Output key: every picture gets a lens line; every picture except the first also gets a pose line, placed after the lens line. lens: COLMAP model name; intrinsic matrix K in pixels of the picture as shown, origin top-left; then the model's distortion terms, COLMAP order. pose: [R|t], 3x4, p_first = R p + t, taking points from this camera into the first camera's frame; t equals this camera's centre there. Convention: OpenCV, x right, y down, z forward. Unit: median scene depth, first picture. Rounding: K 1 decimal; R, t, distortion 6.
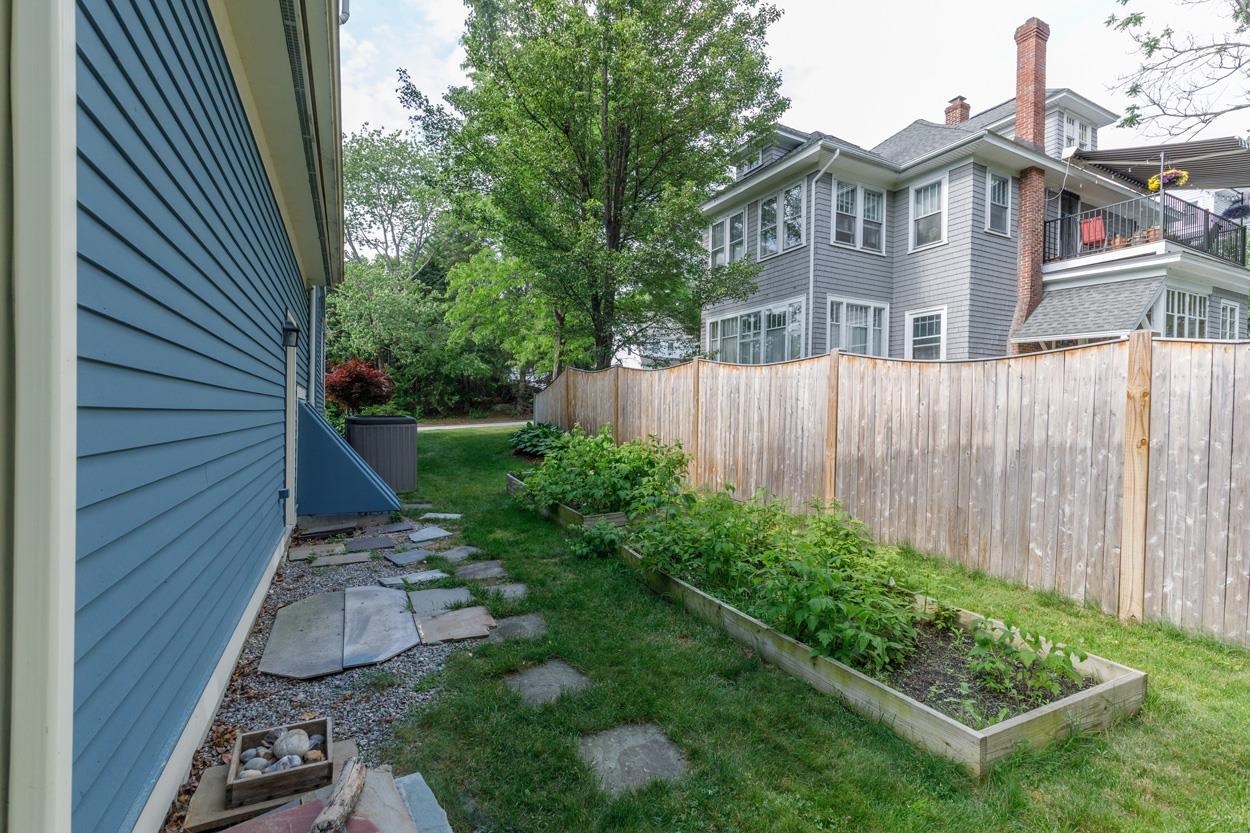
lens RADIAL K [[562.1, 0, 616.5], [0, 562.1, 421.7], [0, 0, 1]] dist [0.003643, 0.000226]
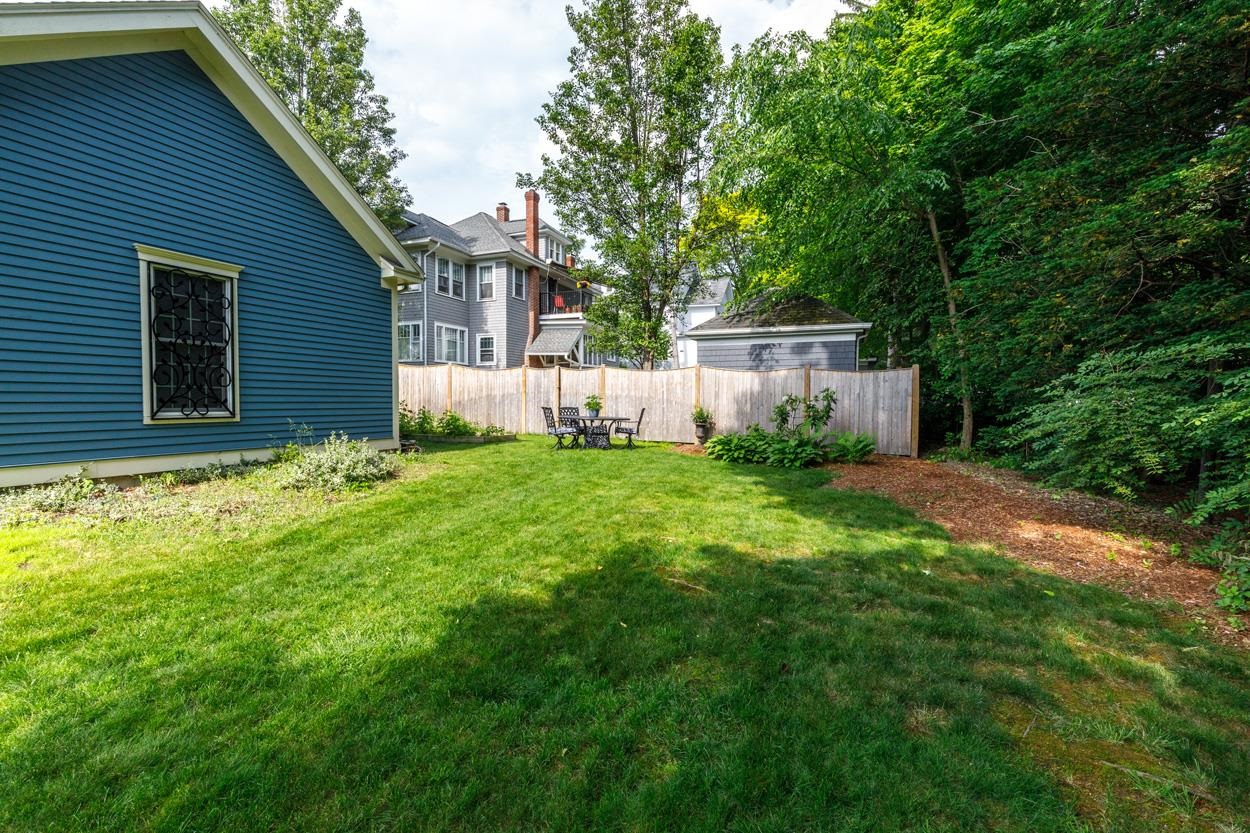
lens RADIAL K [[562.1, 0, 616.5], [0, 562.1, 421.7], [0, 0, 1]] dist [0.003643, 0.000226]
pose [[0.761223, -0.032161, 0.647692, -0.329616], [0.014975, 0.999375, 0.032024, 0.035090], [-0.648317, -0.014678, 0.761229, -0.685729]]
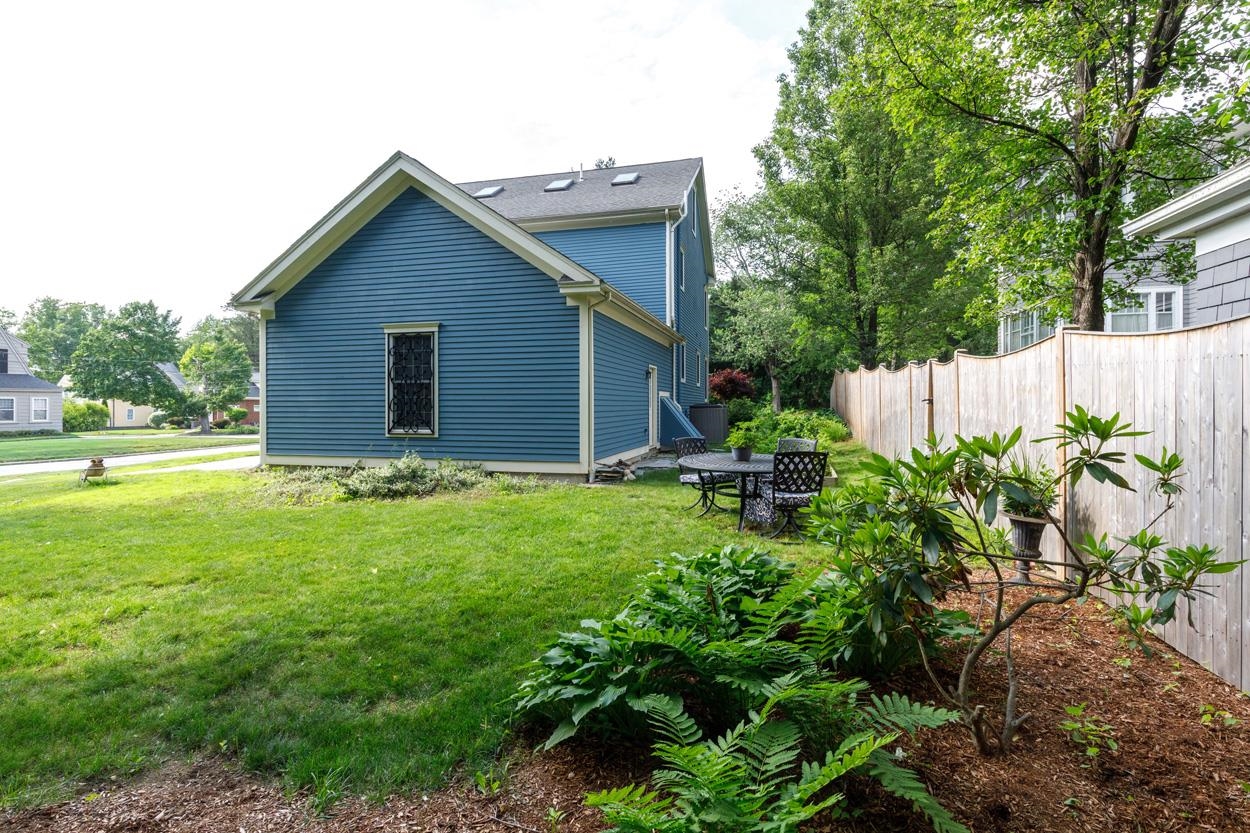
lens RADIAL K [[570.8, 0, 628.9], [0, 570.8, 408.4], [0, 0, 1]] dist [0.008882, 0.000141]
pose [[0.762611, -0.007970, -0.646808, 0.418037], [0.000438, 0.999930, -0.011804, 0.017860], [0.646857, 0.008719, 0.762561, -0.435673]]
